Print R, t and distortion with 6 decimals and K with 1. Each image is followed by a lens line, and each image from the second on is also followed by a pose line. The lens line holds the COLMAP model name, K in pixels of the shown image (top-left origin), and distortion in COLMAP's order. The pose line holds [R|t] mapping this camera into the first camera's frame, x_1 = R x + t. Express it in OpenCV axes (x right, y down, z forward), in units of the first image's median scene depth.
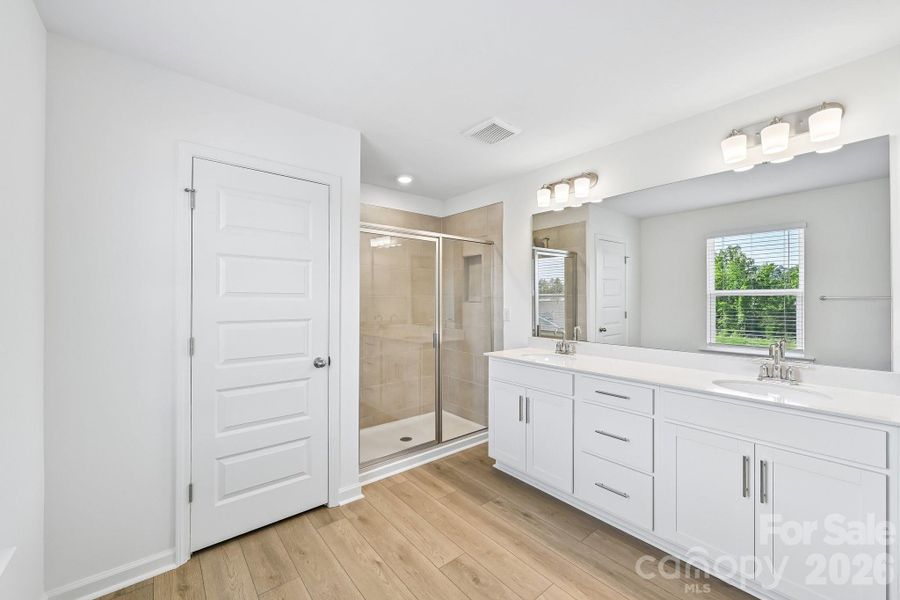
lens RADIAL K [[367.9, 0, 455.8], [0, 367.9, 302.7], [0, 0, 1]] dist [-0.000647, 0.000790]
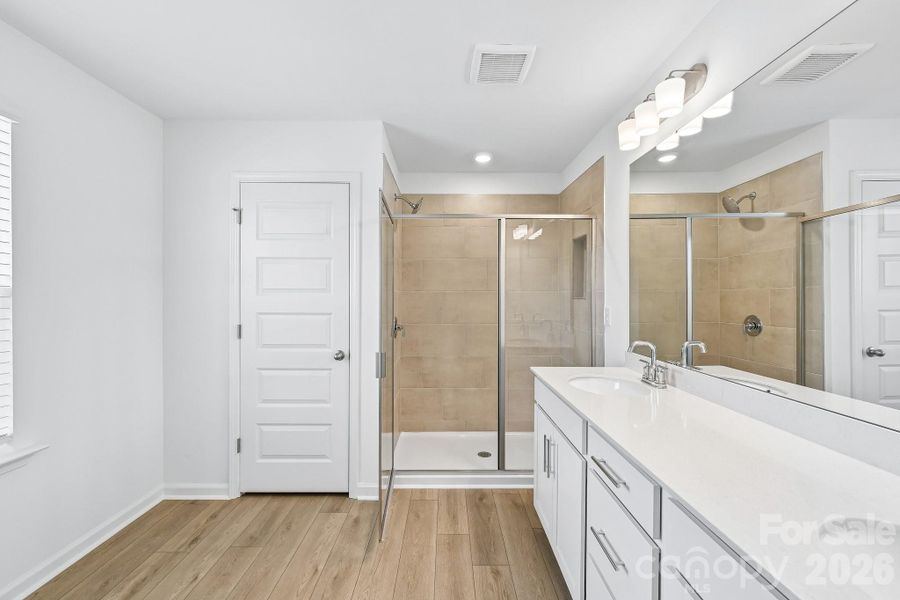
lens RADIAL K [[367.9, 0, 449.5], [0, 367.9, 301.7], [0, 0, 1]] dist [-0.000647, 0.000790]
pose [[0.758205, 0.005882, -0.651990, 0.517542], [-0.005095, 0.999982, 0.003096, 0.006080], [0.651996, 0.000975, 0.758221, 0.391226]]
